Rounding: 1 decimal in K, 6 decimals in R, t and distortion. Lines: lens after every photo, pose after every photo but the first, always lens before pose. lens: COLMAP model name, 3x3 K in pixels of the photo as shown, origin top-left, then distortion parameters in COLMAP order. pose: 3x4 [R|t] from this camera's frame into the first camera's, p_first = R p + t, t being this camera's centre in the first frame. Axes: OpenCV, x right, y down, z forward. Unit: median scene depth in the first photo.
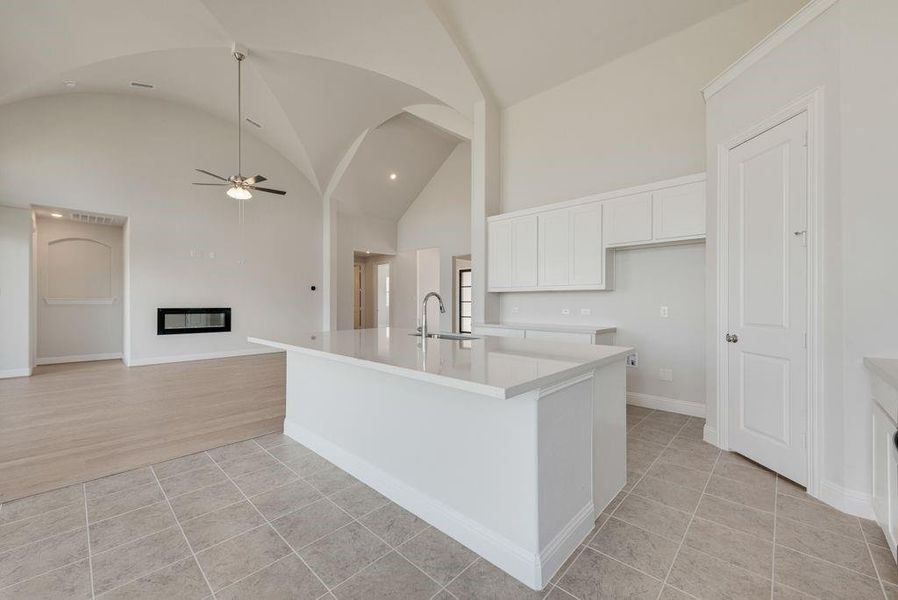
lens RADIAL K [[353.0, 0, 453.7], [0, 353.0, 301.4], [0, 0, 1]] dist [0.015073, -0.001030]
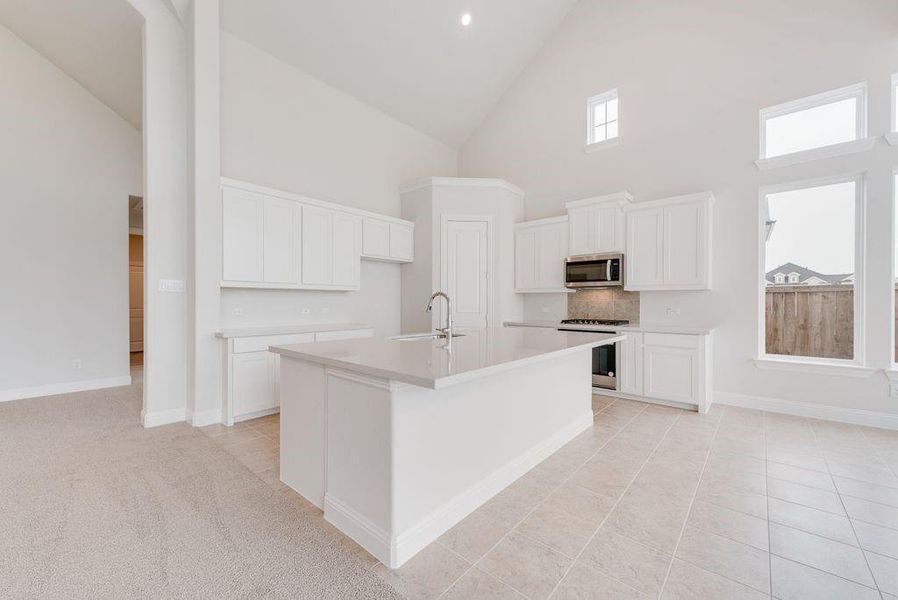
lens RADIAL K [[353.0, 0, 447.8], [0, 353.0, 301.4], [0, 0, 1]] dist [0.015073, -0.001030]
pose [[-0.033148, -0.000325, 0.999450, -1.033269], [-0.001994, 0.999998, 0.000259, 0.001377], [-0.999448, -0.001984, -0.033148, 1.008463]]
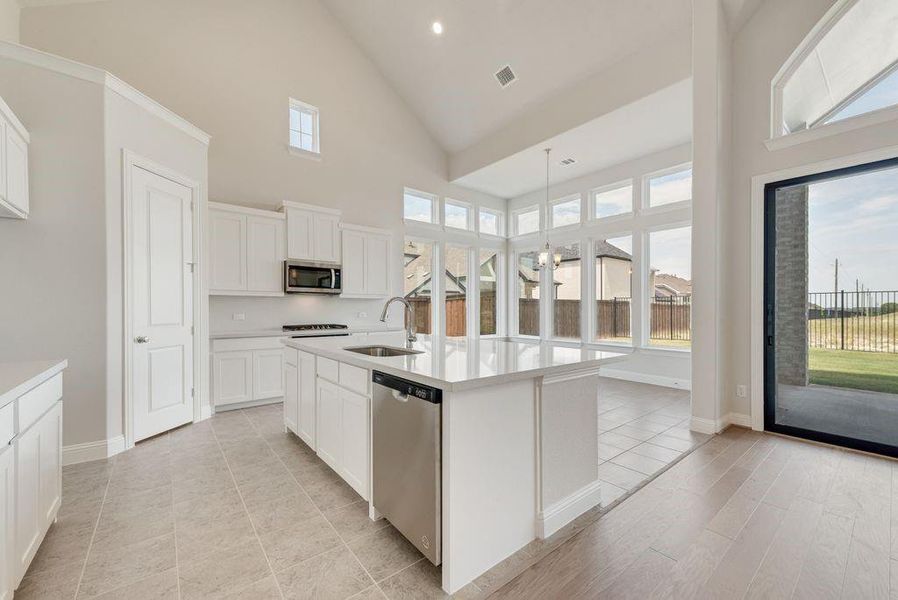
lens RADIAL K [[353.0, 0, 447.0], [0, 353.0, 304.9], [0, 0, 1]] dist [0.015073, -0.001030]
pose [[-0.989455, -0.002794, 0.144812, -0.392583], [-0.004267, 0.999942, -0.009863, 0.002971], [-0.144777, -0.010377, -0.989410, 1.716727]]
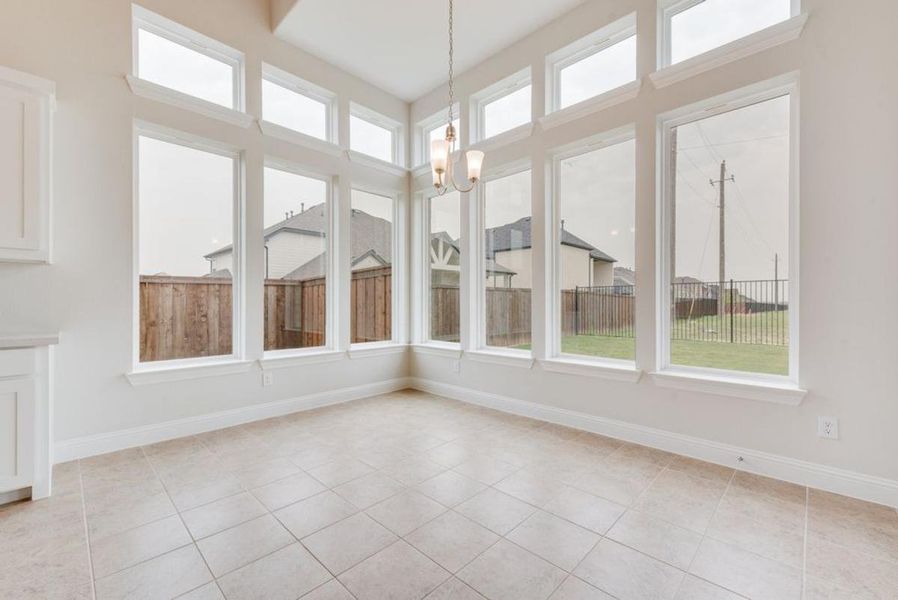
lens RADIAL K [[374.9, 0, 448.2], [0, 374.9, 301.8], [0, 0, 1]] dist [0.003751, 0.000271]
pose [[-0.999860, -0.002862, 0.016475, -0.613614], [-0.002935, 0.999986, -0.004374, 0.033920], [-0.016462, -0.004422, -0.999855, 0.774207]]
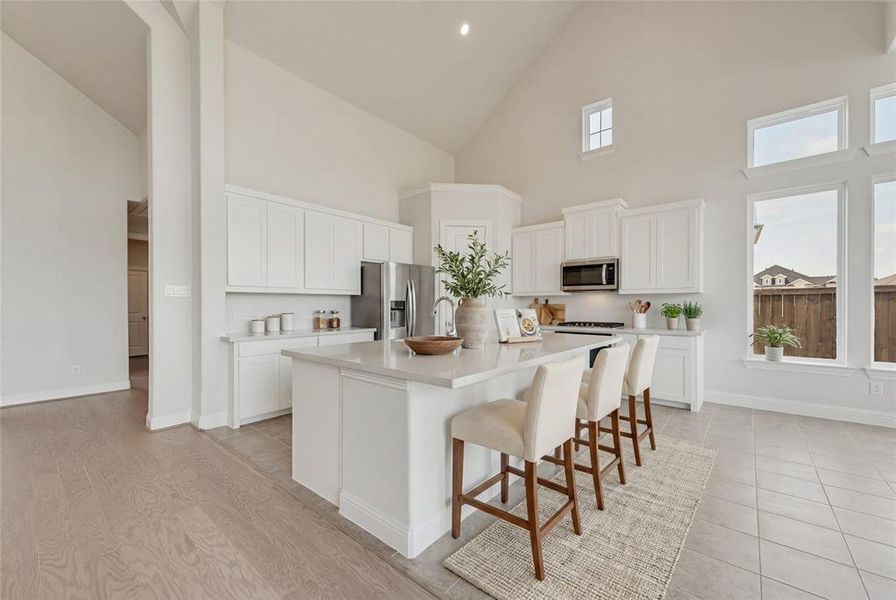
lens RADIAL K [[352.2, 0, 447.1], [0, 352.2, 304.5], [0, 0, 1]] dist [0.015073, -0.001030]
pose [[-0.050145, -0.000977, 0.998741, -1.062675], [0.001957, 0.999998, 0.001077, -0.002028], [-0.998740, 0.002008, -0.050143, 1.038518]]
